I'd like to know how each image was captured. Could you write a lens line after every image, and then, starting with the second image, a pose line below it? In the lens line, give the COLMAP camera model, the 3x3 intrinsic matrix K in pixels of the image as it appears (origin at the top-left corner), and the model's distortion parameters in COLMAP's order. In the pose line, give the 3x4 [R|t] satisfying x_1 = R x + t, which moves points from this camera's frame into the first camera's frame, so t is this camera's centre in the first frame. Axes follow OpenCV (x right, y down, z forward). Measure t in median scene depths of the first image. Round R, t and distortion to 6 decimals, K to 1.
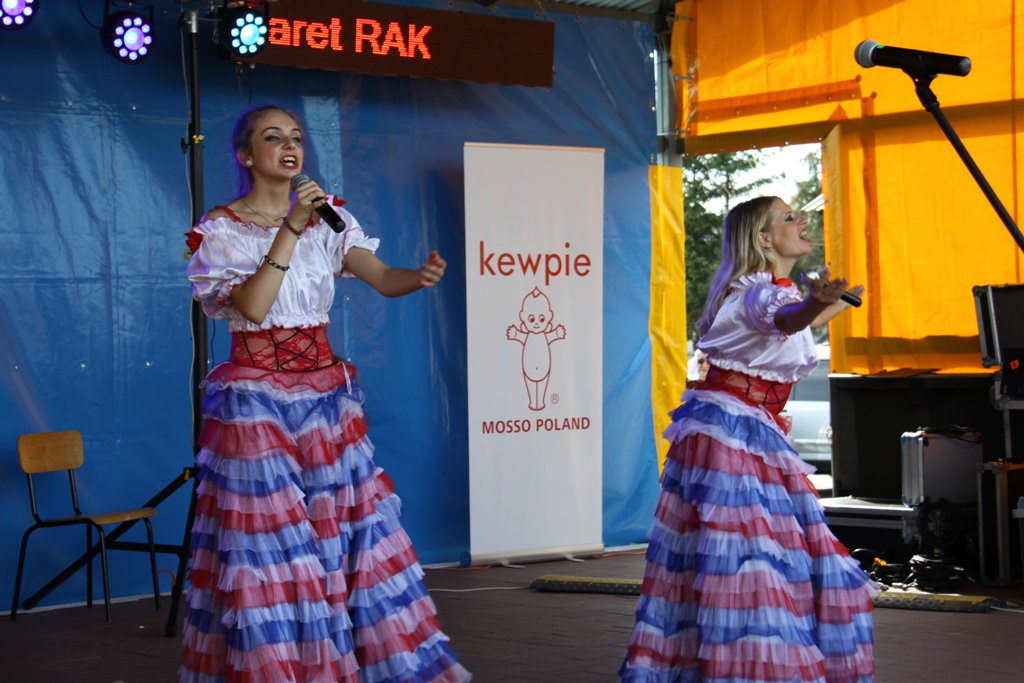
lens RADIAL K [[2277.2, 0, 542.7], [0, 2277.2, 315.4], [0, 0, 1]] dist [0.508776, 0.692284]
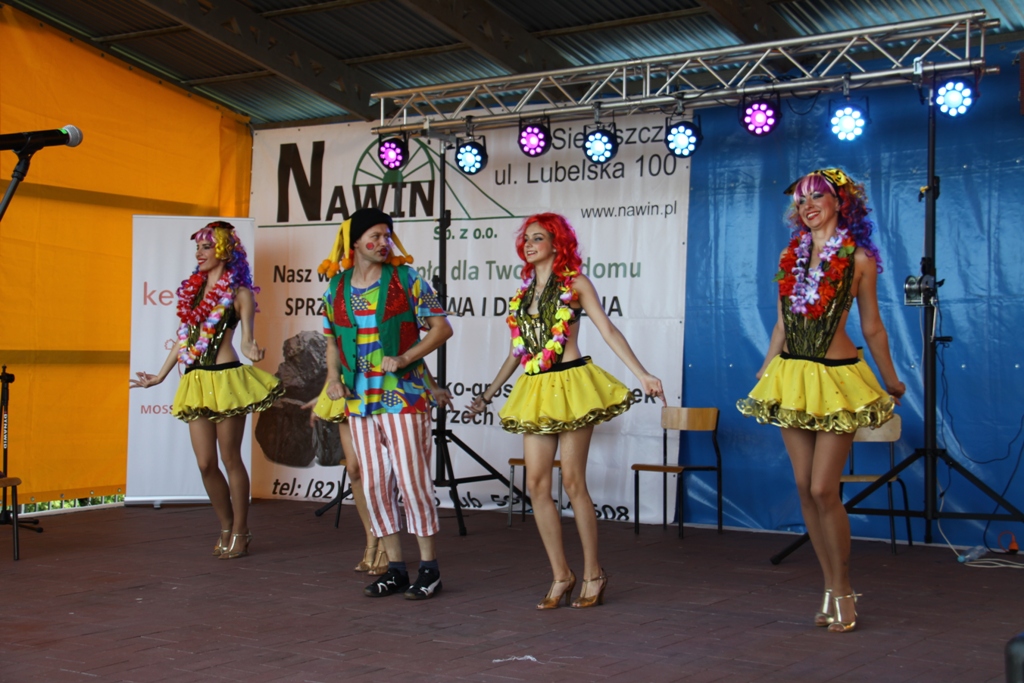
lens RADIAL K [[1518.7, 0, 534.8], [0, 1518.7, 326.8], [0, 0, 1]] dist [0.112407, 0.772091]
pose [[0.247535, -0.012904, -0.968793, 0.521987], [0.011504, 0.999880, -0.010379, 0.005149], [0.968811, -0.008575, 0.247654, 0.492082]]
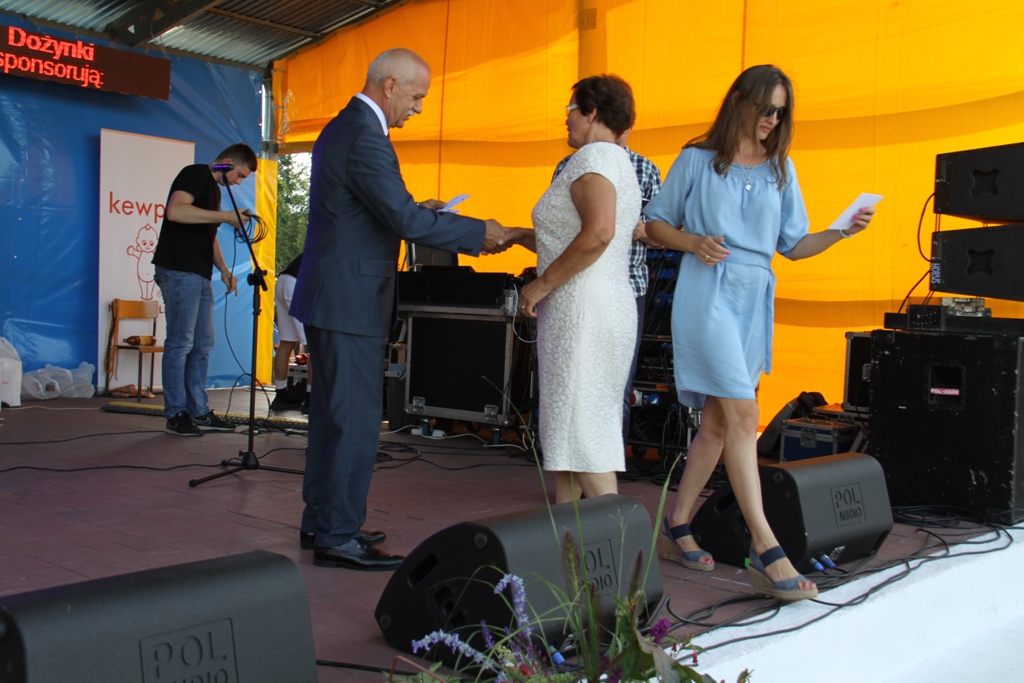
lens RADIAL K [[1157.1, 0, 531.8], [0, 1157.1, 342.7], [0, 0, 1]] dist [-0.060301, 0.339670]
pose [[0.991545, 0.049176, 0.120082, 0.169392], [-0.056155, 0.996882, 0.055441, 0.011055], [-0.116981, -0.061716, 0.991215, 0.158133]]
